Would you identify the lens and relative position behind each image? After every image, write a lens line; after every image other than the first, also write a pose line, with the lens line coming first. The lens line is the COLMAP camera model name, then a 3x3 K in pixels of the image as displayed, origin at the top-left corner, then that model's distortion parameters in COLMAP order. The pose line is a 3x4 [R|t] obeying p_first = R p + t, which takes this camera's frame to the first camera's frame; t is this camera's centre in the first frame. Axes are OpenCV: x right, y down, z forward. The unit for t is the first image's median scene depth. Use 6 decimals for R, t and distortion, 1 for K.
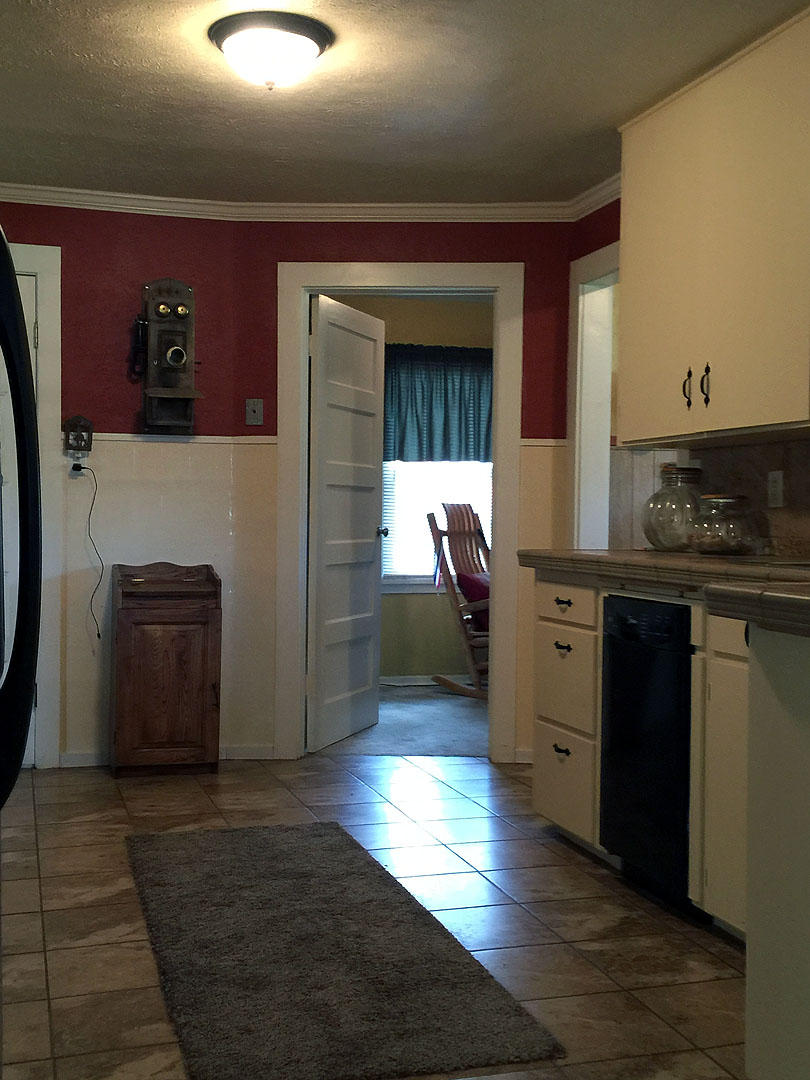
lens RADIAL K [[1257.6, 0, 405.0], [0, 1257.6, 540.0], [0, 0, 1]] dist [0.001804, -0.006340]
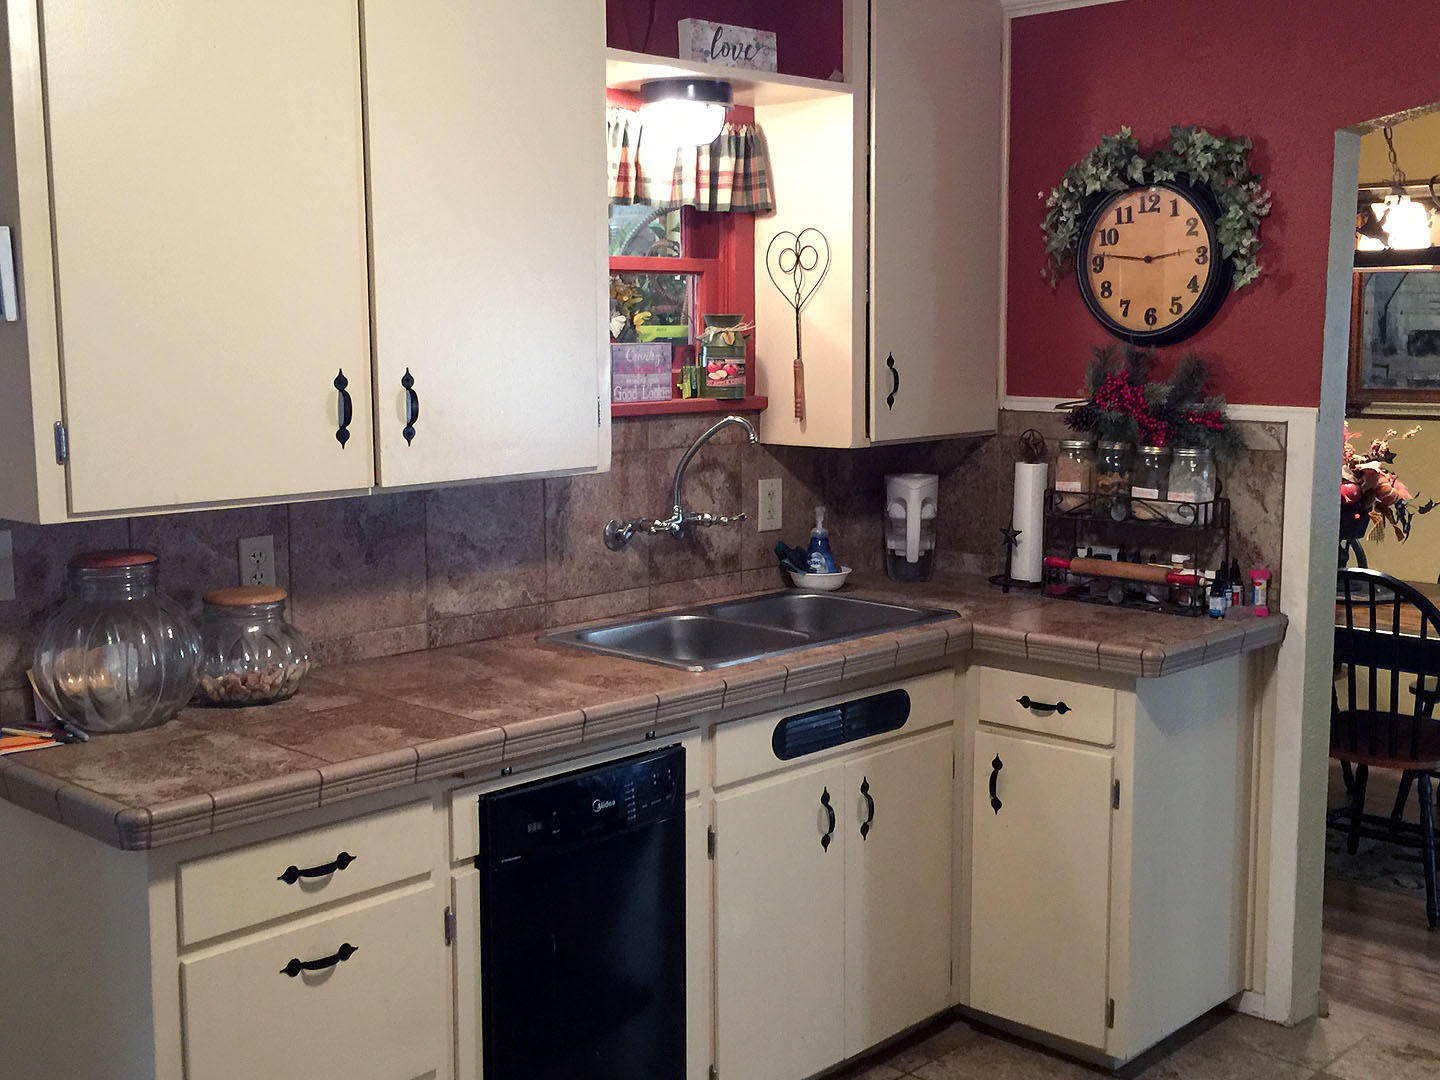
lens RADIAL K [[1676.9, 0, 720.0], [0, 1676.9, 540.0], [0, 0, 1]] dist [0.001804, -0.006340]
pose [[-0.489855, -0.123648, 0.862991, -0.503365], [0.014339, 0.988614, 0.149787, -0.173606], [-0.871686, 0.085748, -0.482505, 1.231214]]
